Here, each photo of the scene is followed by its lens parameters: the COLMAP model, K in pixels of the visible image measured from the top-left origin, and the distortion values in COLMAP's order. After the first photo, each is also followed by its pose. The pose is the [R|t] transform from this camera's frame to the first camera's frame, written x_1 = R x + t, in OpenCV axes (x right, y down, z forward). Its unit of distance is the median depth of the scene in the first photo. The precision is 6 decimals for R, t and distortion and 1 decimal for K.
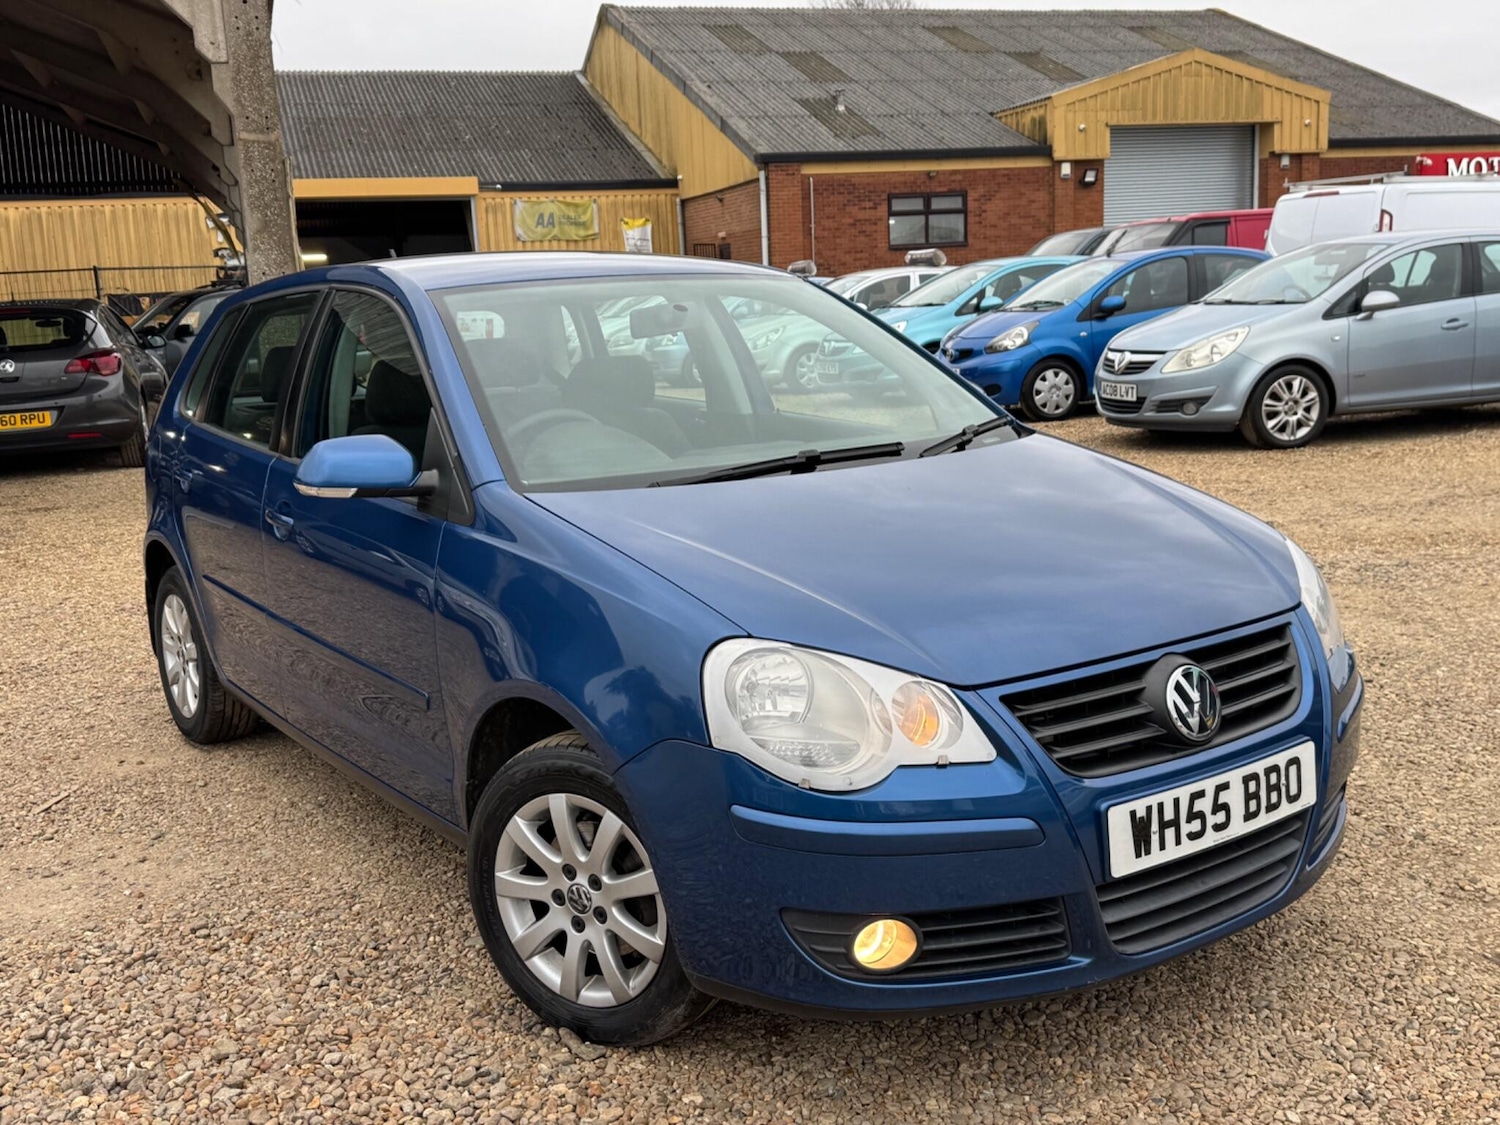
lens RADIAL K [[1475.0, 0, 745.9], [0, 1475.0, 568.0], [0, 0, 1]] dist [0.020453, 0.000000]
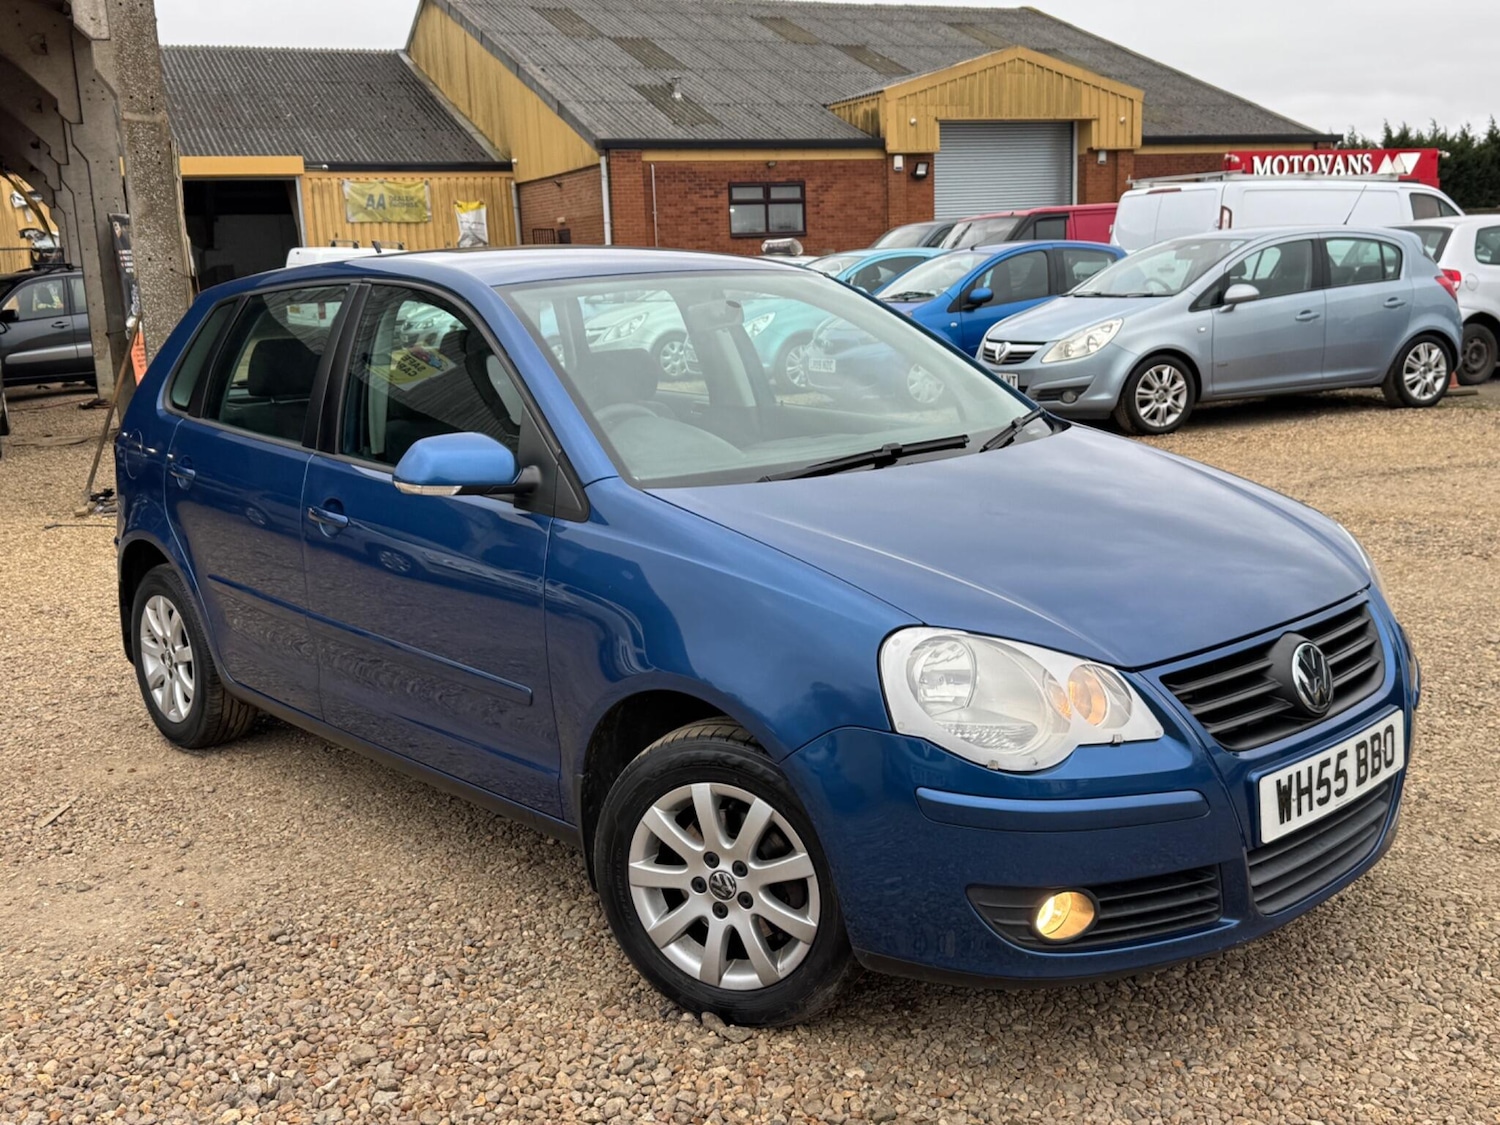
lens RADIAL K [[1475.0, 0, 743.6], [0, 1475.0, 564.0], [0, 0, 1]] dist [0.020453, 0.000000]
pose [[0.991859, -0.017767, 0.126093, -0.204203], [0.016938, 0.999827, 0.007651, -0.005790], [-0.126207, -0.005453, 0.991989, -0.012777]]
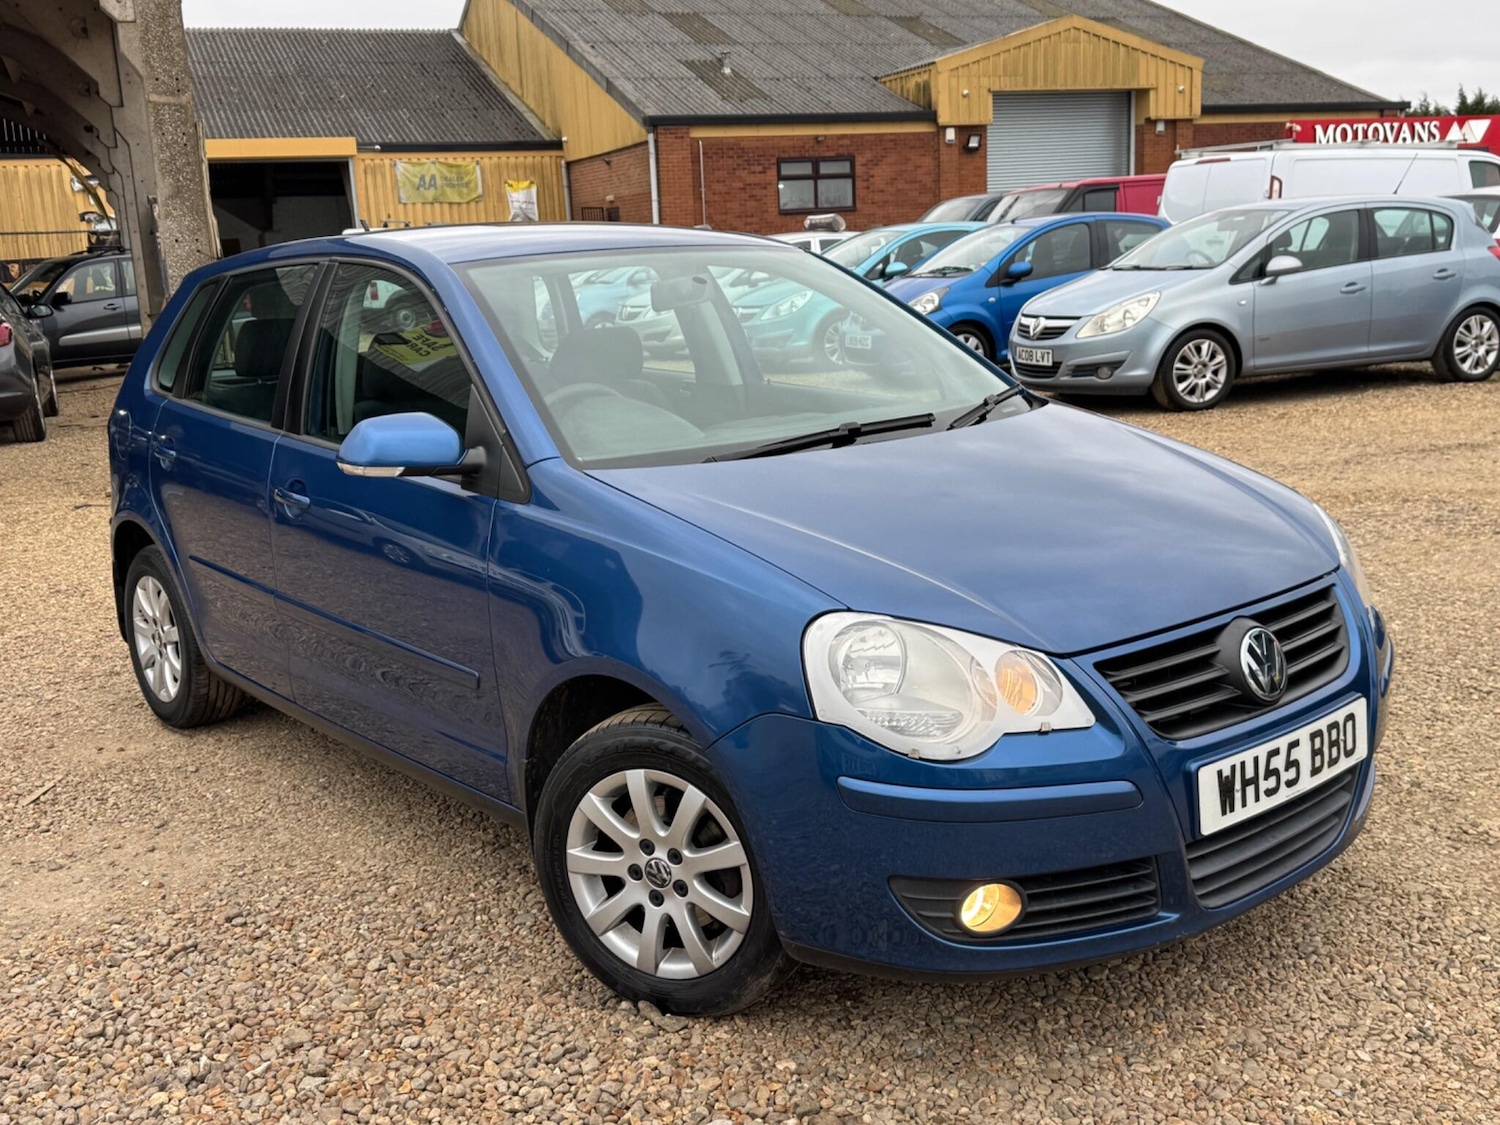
lens RADIAL K [[1475.0, 0, 741.5], [0, 1475.0, 564.3], [0, 0, 1]] dist [0.020453, 0.000000]
pose [[0.996446, -0.019380, 0.081973, -0.123015], [0.017623, 0.999600, 0.022101, -0.006998], [-0.082369, -0.020578, 0.996389, -0.001632]]
